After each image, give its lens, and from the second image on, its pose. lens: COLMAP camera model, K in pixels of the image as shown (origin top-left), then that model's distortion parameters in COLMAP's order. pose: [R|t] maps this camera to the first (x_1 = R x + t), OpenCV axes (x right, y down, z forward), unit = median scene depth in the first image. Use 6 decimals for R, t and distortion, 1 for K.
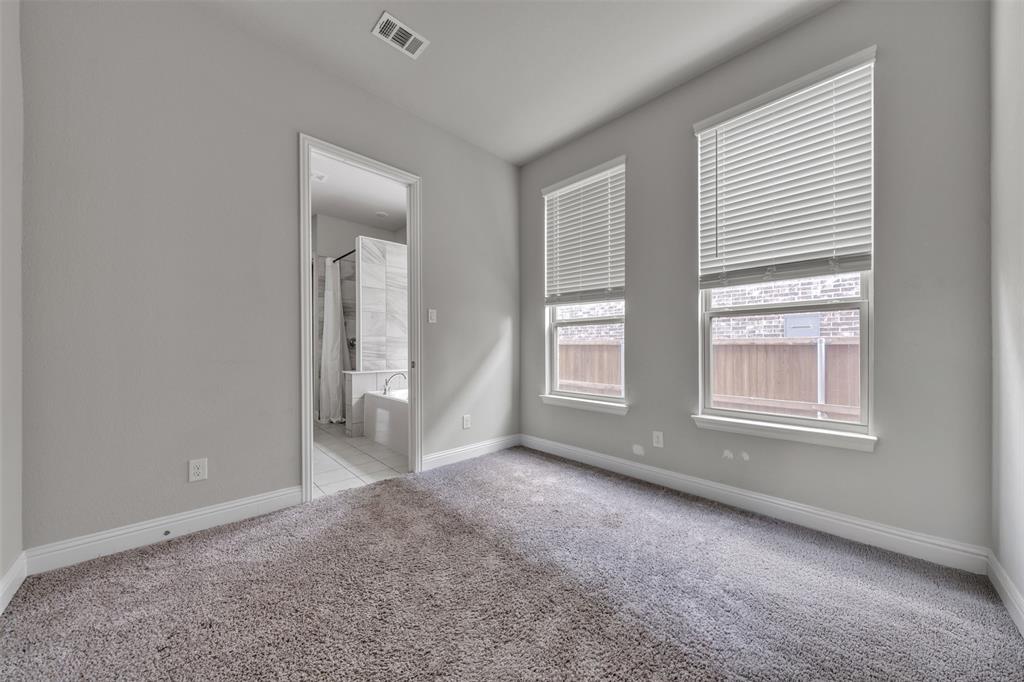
lens RADIAL K [[352.5, 0, 513.3], [0, 352.5, 342.4], [0, 0, 1]] dist [-0.000995, -0.000063]
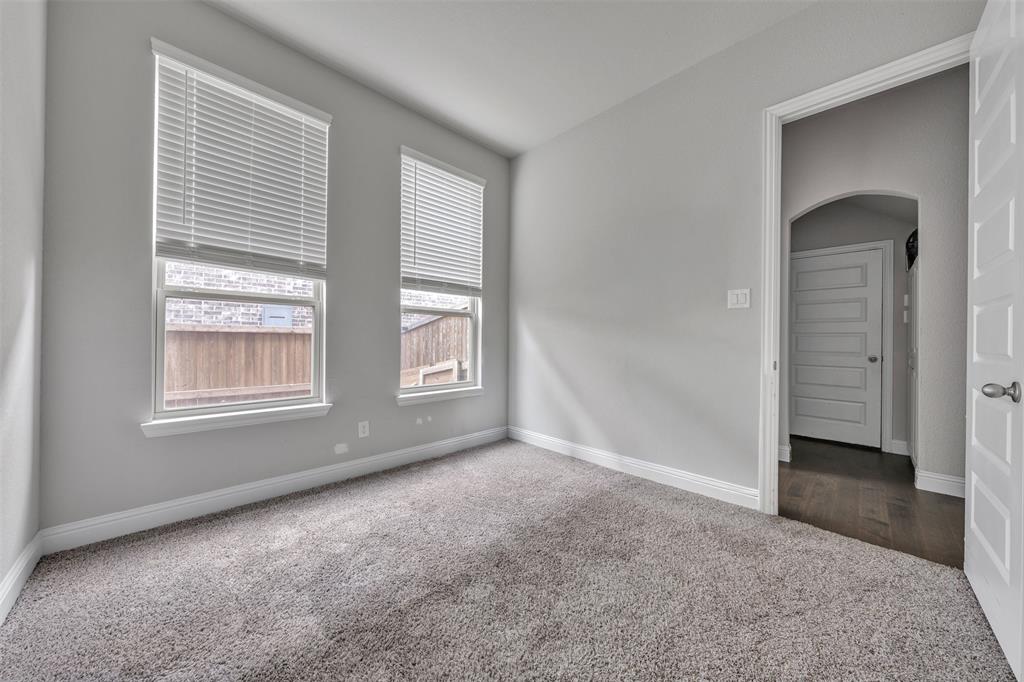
lens RADIAL K [[347.1, 0, 510.6], [0, 347.1, 329.5], [0, 0, 1]] dist [-0.001766, -0.000110]
pose [[-0.004872, 0.029017, 0.999567, -0.343407], [-0.030351, 0.999114, -0.029152, 0.005333], [-0.999527, -0.030480, -0.003987, 0.353793]]
